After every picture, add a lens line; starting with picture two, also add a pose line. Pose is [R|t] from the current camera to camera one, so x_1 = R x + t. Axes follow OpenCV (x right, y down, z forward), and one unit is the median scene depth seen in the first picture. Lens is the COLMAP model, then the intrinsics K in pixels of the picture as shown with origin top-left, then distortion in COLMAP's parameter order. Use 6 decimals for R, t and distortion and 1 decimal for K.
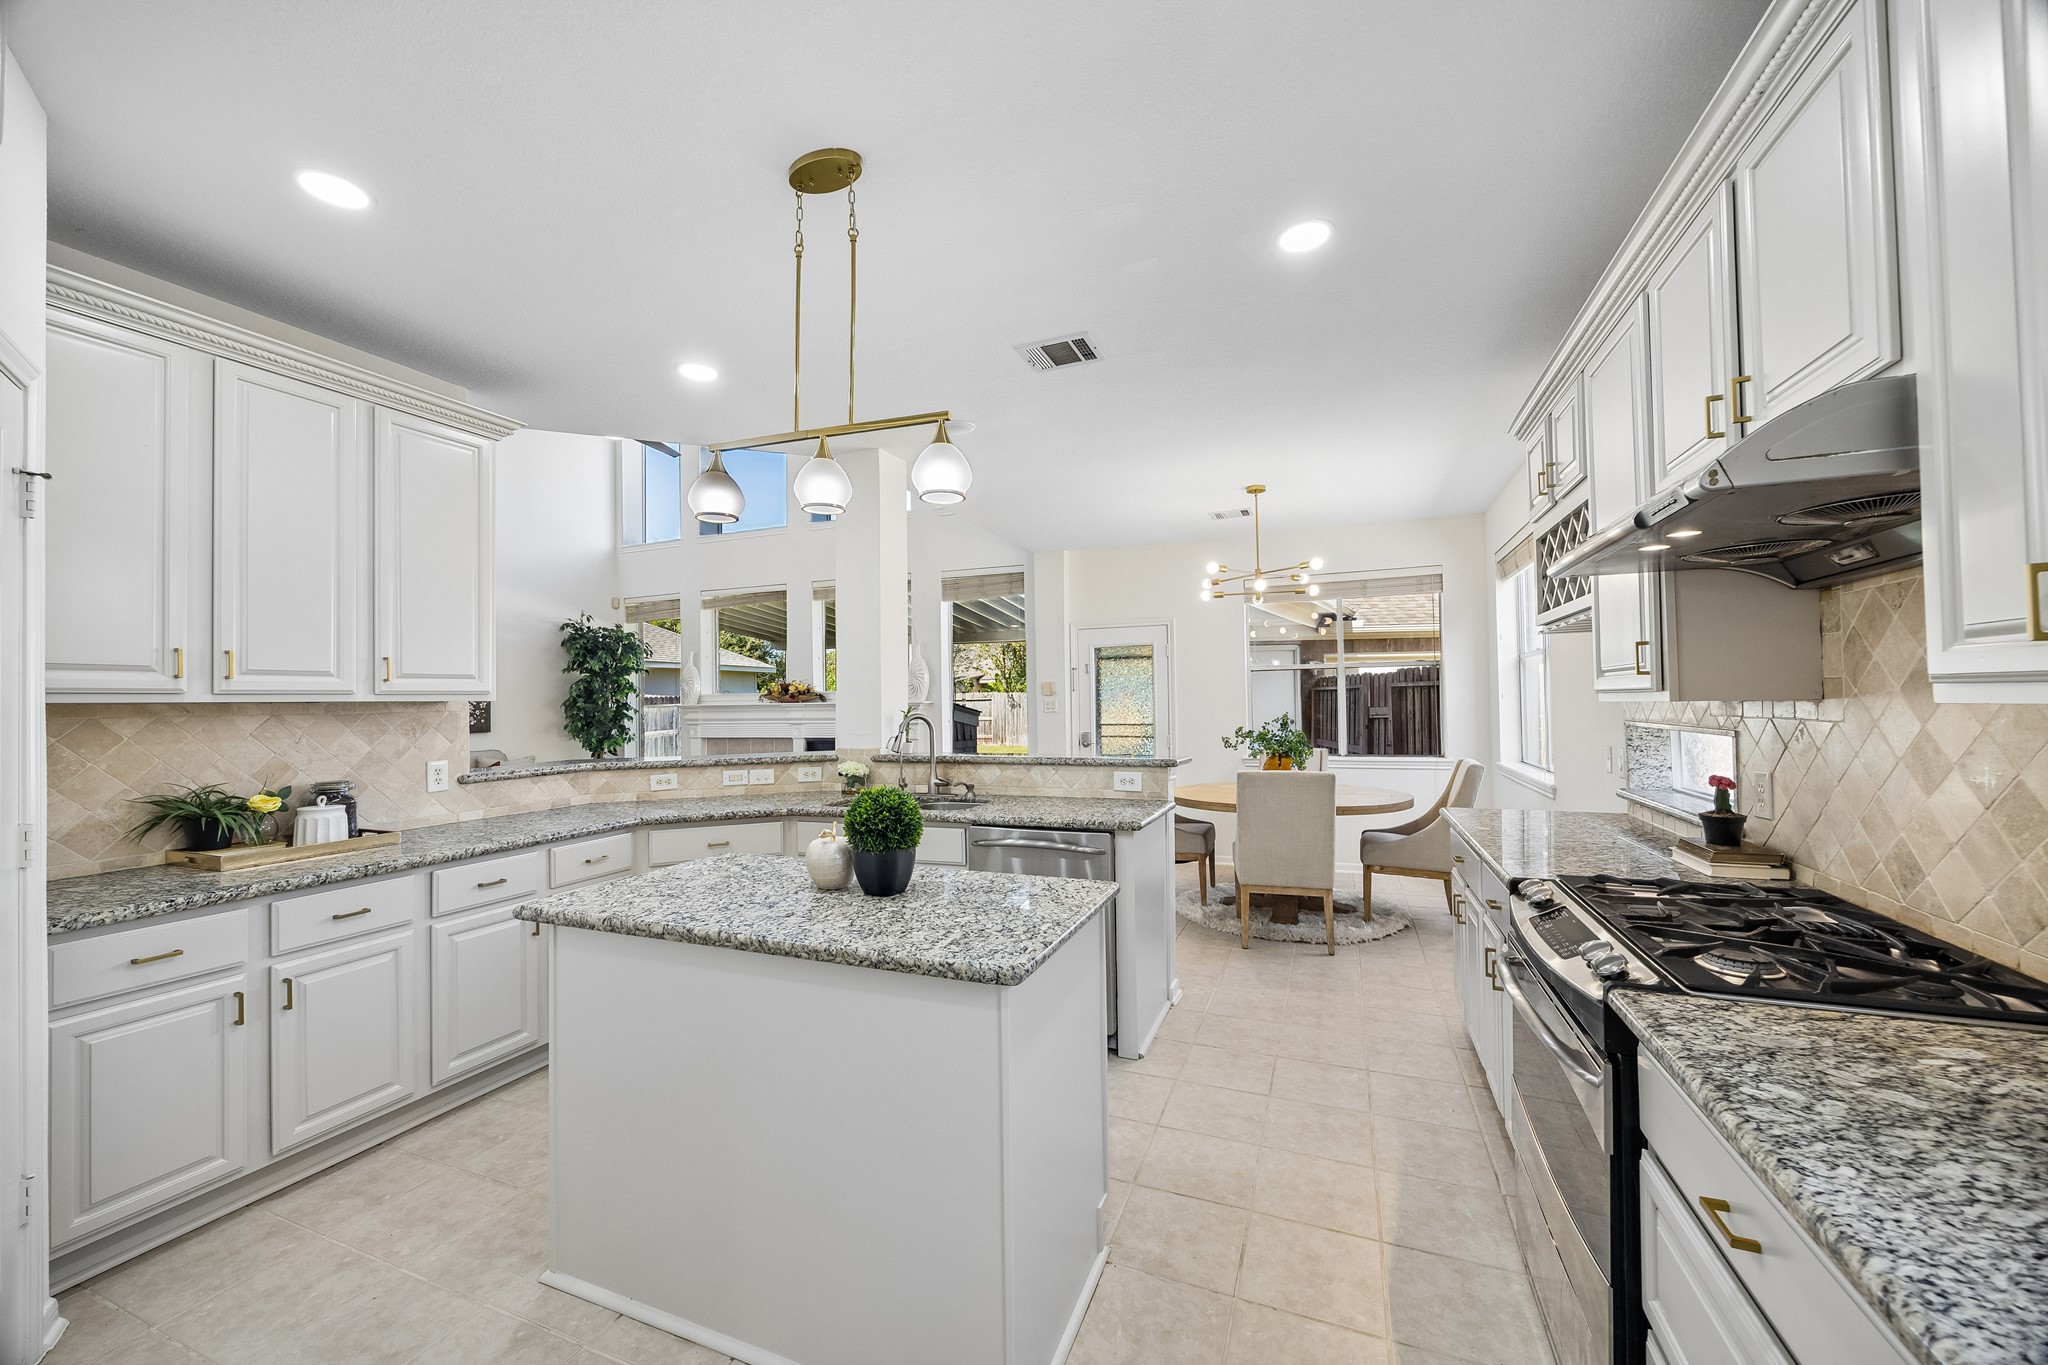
lens RADIAL K [[771.6, 0, 1024.0], [0, 771.6, 682.5], [0, 0, 1]] dist [-0.000174, 0.000010]
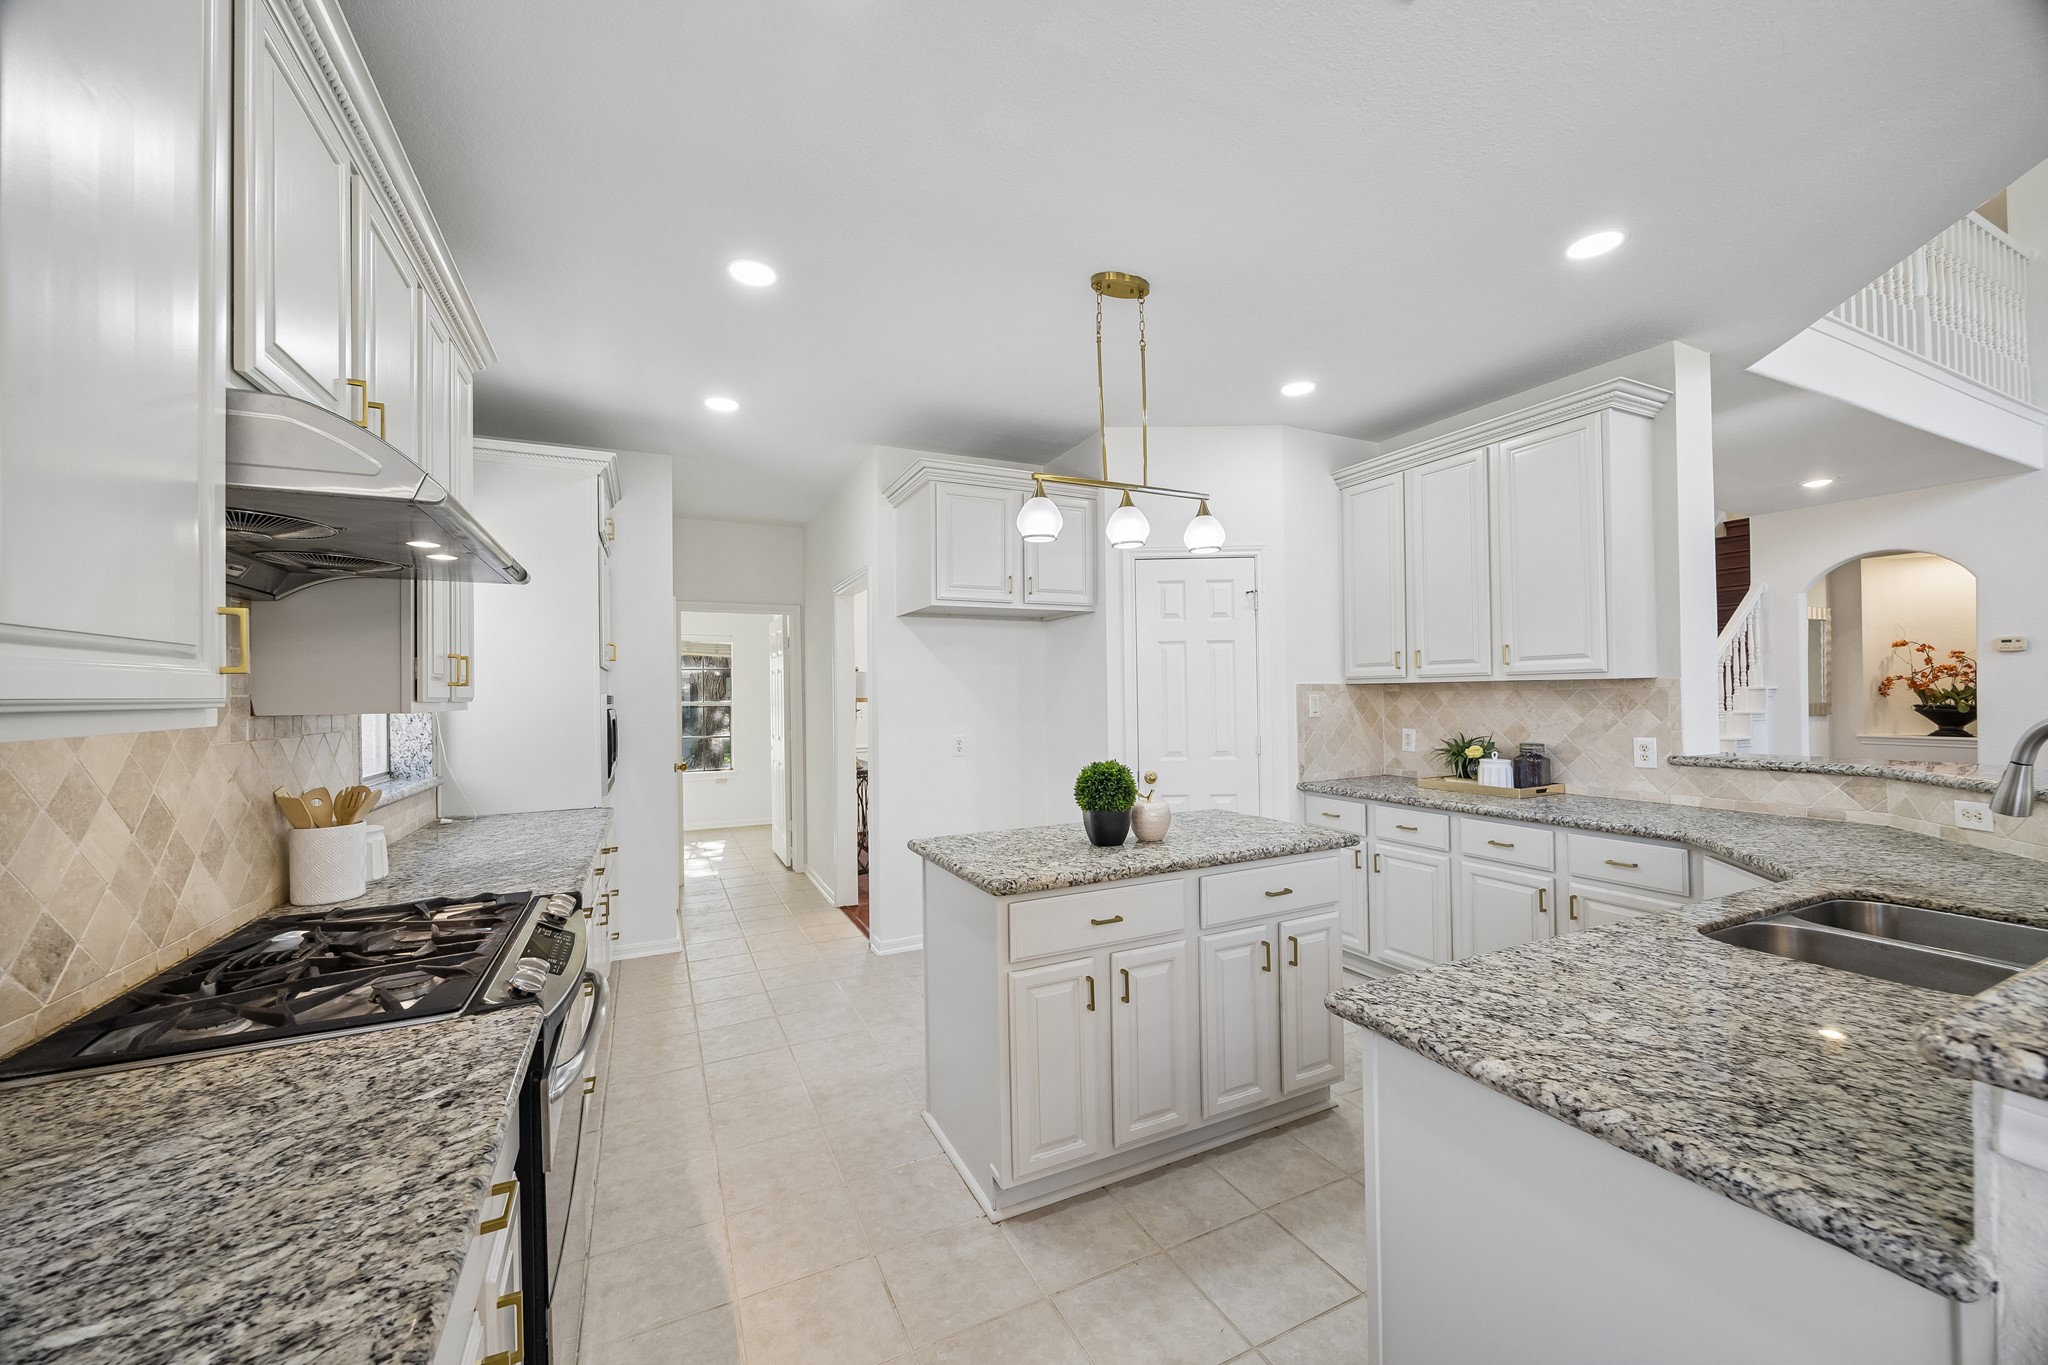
lens RADIAL K [[771.6, 0, 1024.0], [0, 771.6, 682.5], [0, 0, 1]] dist [-0.000174, 0.000010]
pose [[-0.666162, 0.013213, -0.745690, 0.575264], [0.041285, 0.998963, -0.019181, 0.018451], [0.744663, -0.043564, -0.666017, 1.186226]]
